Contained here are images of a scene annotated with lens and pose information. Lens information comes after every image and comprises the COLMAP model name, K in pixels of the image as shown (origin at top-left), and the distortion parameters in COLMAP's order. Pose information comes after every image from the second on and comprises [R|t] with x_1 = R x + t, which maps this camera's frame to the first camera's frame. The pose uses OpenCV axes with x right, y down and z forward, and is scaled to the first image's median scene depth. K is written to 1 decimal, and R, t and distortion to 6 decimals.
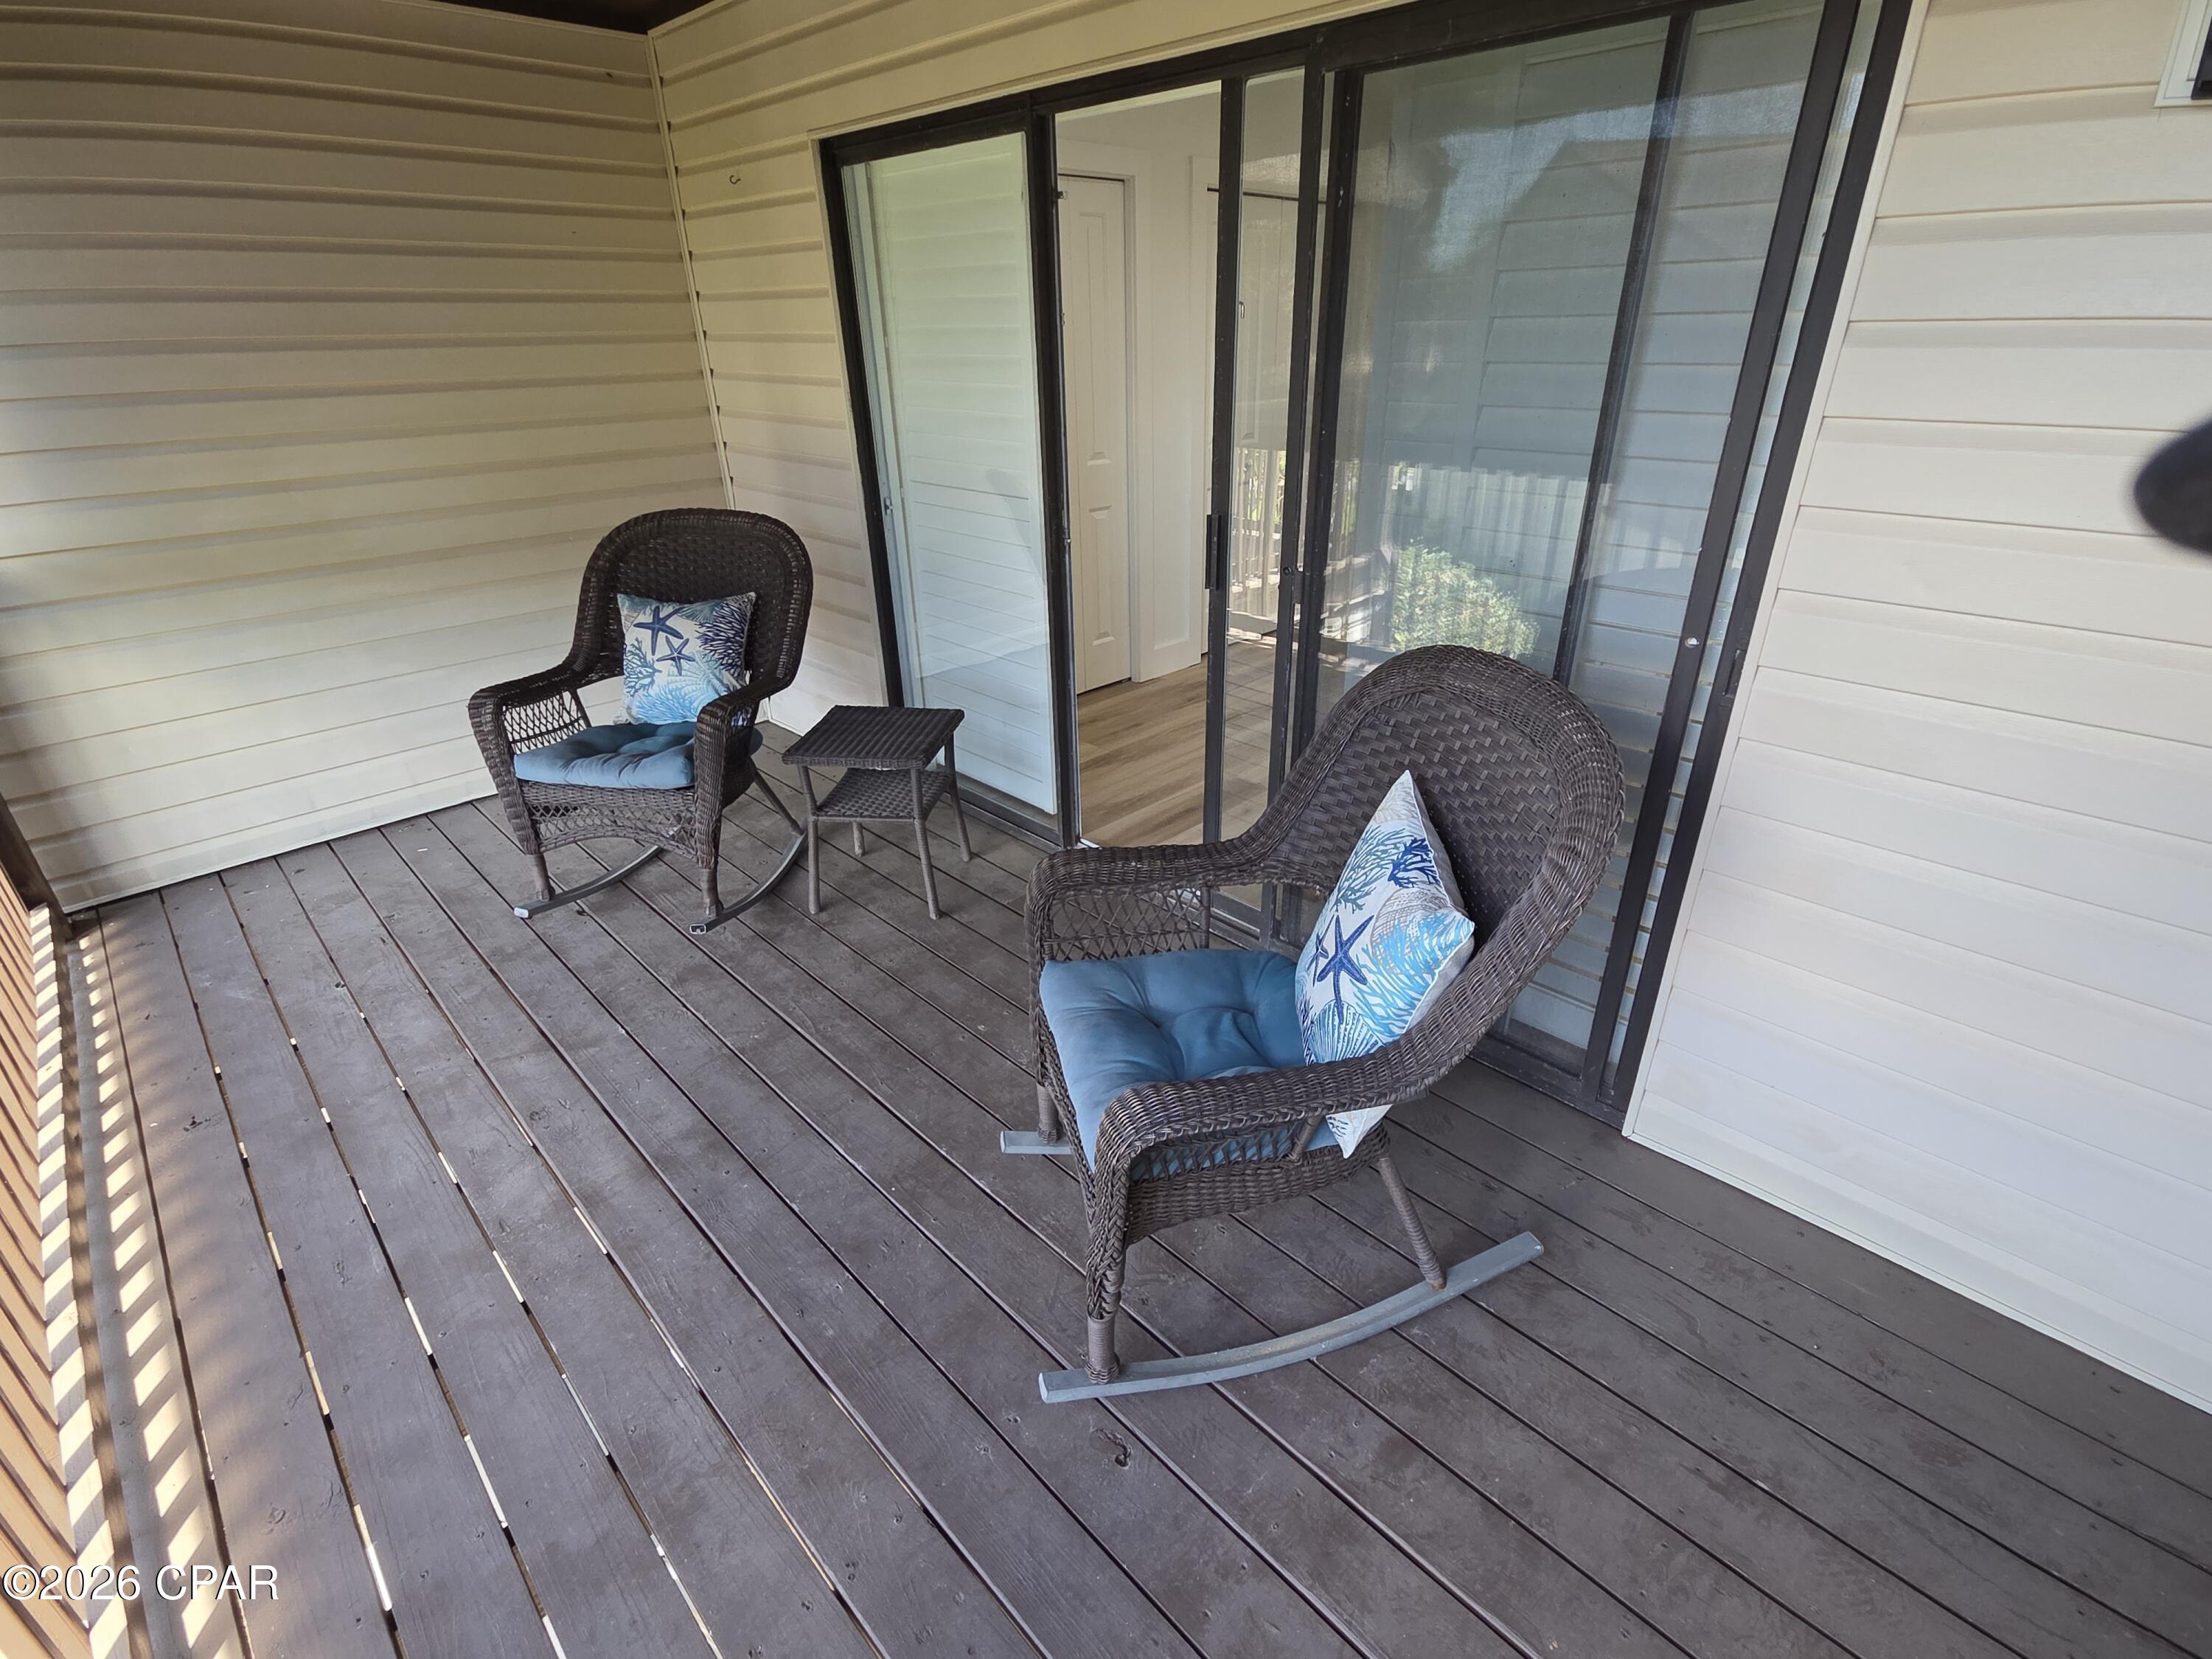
lens RADIAL K [[1023.9, 0, 1109.8], [0, 1023.9, 816.1], [0, 0, 1]] dist [0.018572, -0.009566]
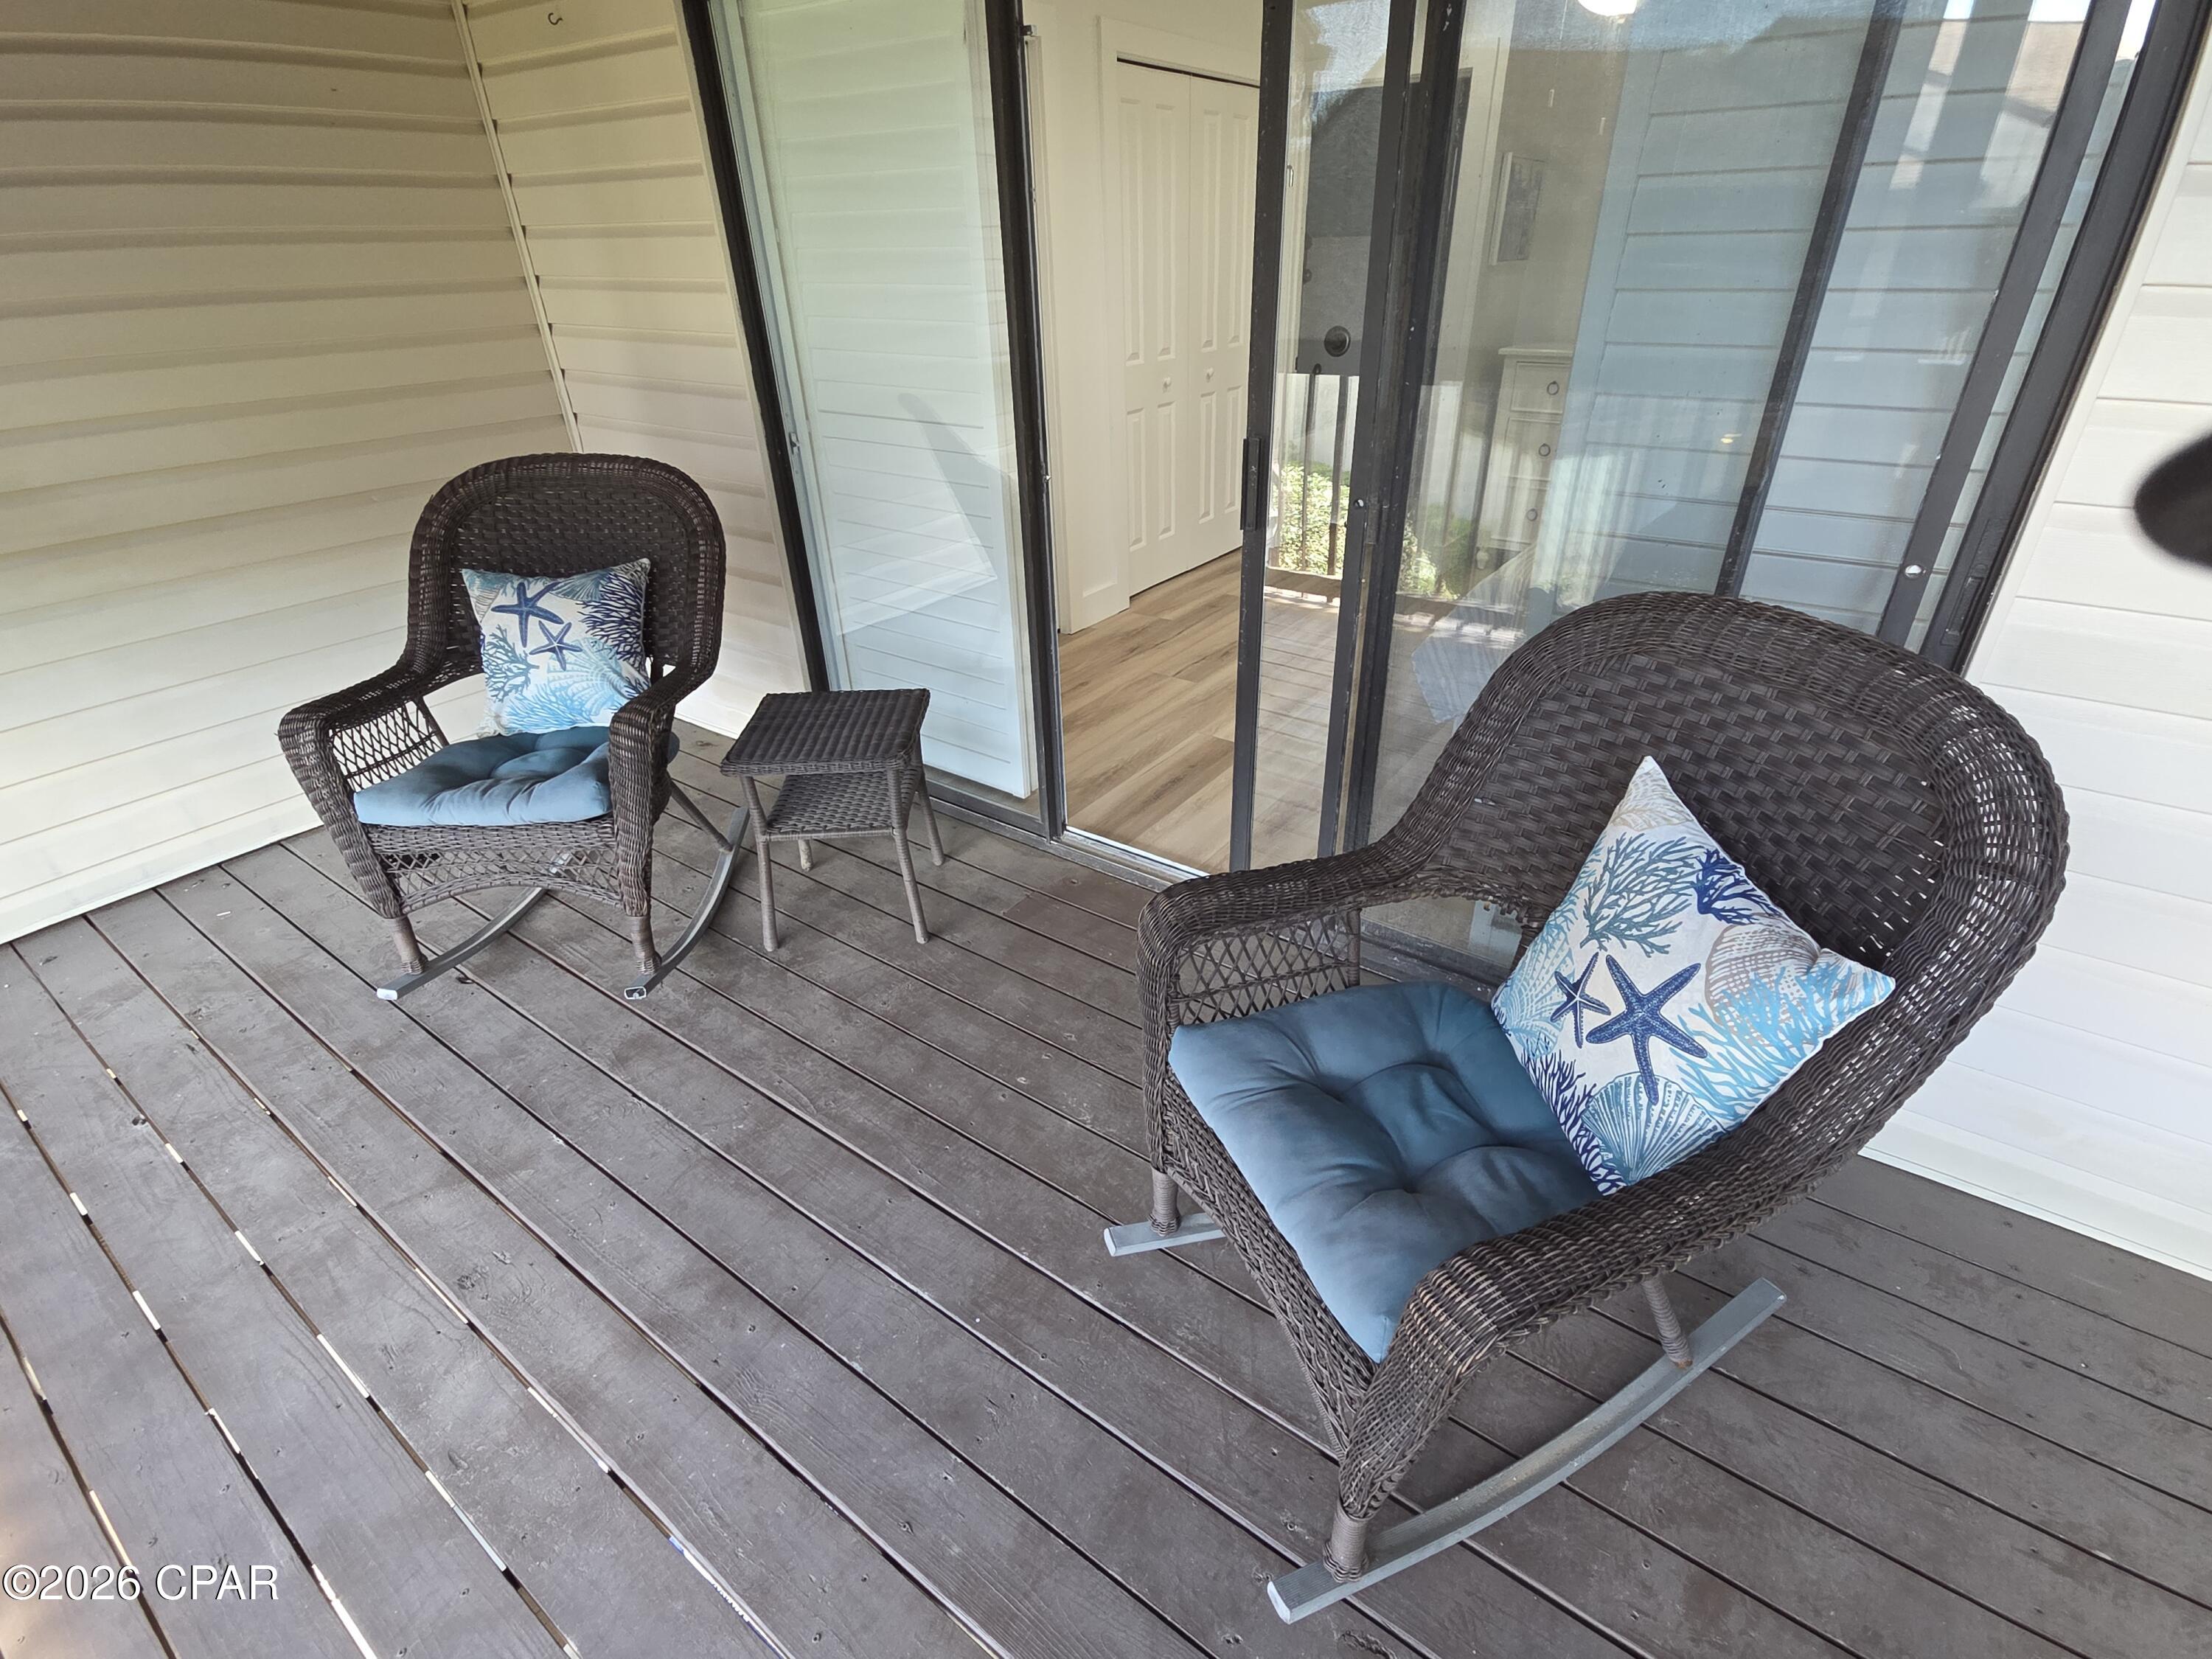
lens RADIAL K [[1023.9, 0, 1110.4], [0, 1023.9, 817.2], [0, 0, 1]] dist [0.018572, -0.009566]
pose [[0.985539, -0.087036, 0.145387, -0.183987], [0.077848, 0.994661, 0.067739, -0.064886], [-0.150507, -0.055441, 0.987053, 0.216224]]
